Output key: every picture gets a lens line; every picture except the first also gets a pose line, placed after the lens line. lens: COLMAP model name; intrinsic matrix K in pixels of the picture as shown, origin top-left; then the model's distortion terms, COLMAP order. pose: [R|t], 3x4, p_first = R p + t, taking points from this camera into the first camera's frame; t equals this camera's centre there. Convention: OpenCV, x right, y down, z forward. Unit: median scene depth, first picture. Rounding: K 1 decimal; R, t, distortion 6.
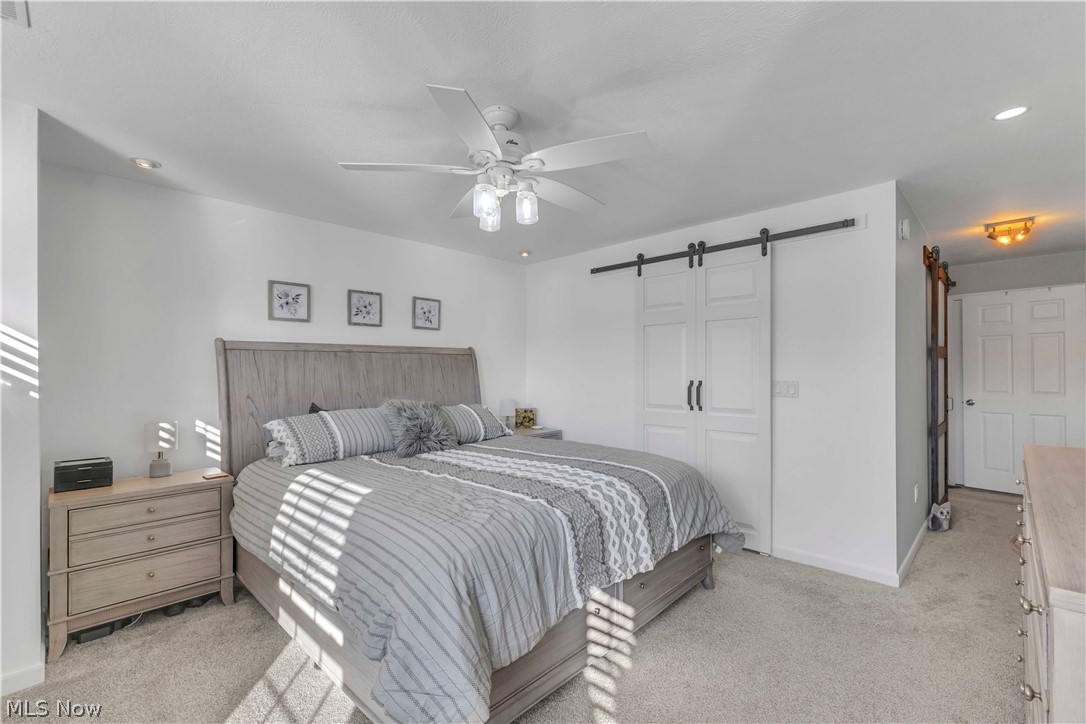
lens RADIAL K [[472.4, 0, 542.7], [0, 472.4, 363.6], [0, 0, 1]] dist [0.001169, -0.000584]
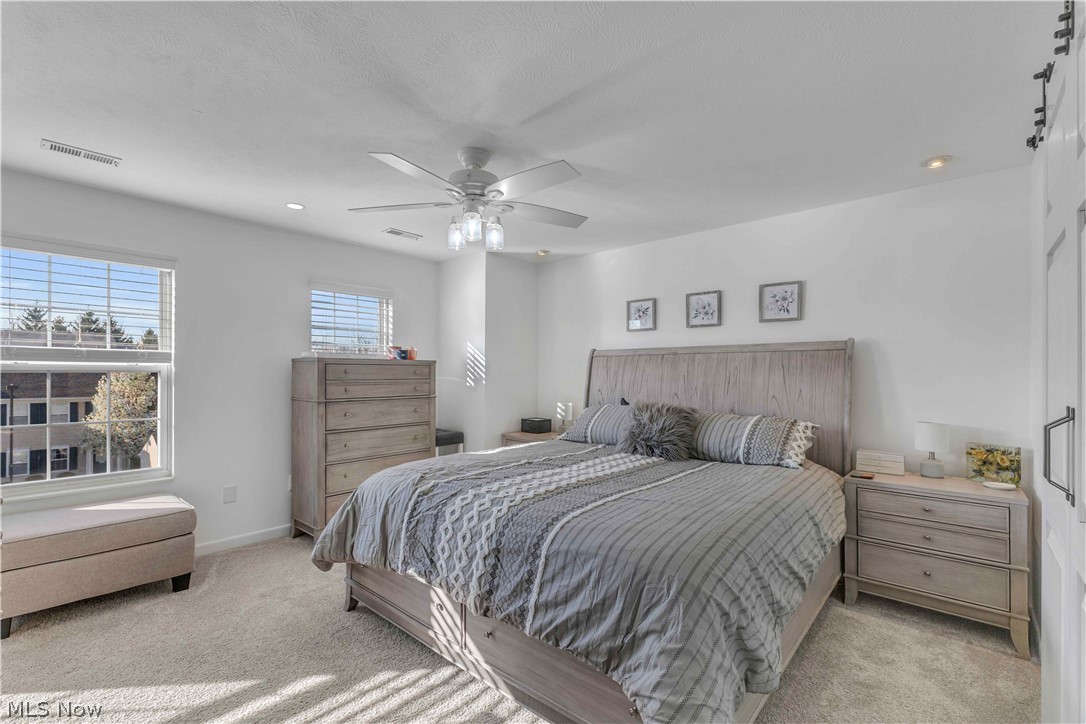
lens RADIAL K [[472.4, 0, 540.3], [0, 472.4, 370.3], [0, 0, 1]] dist [0.001169, -0.000584]
pose [[0.042414, 0.002448, -0.999097, 0.632855], [0.013763, 0.999901, 0.003035, 0.004020], [0.999005, -0.013879, 0.042376, 0.645211]]
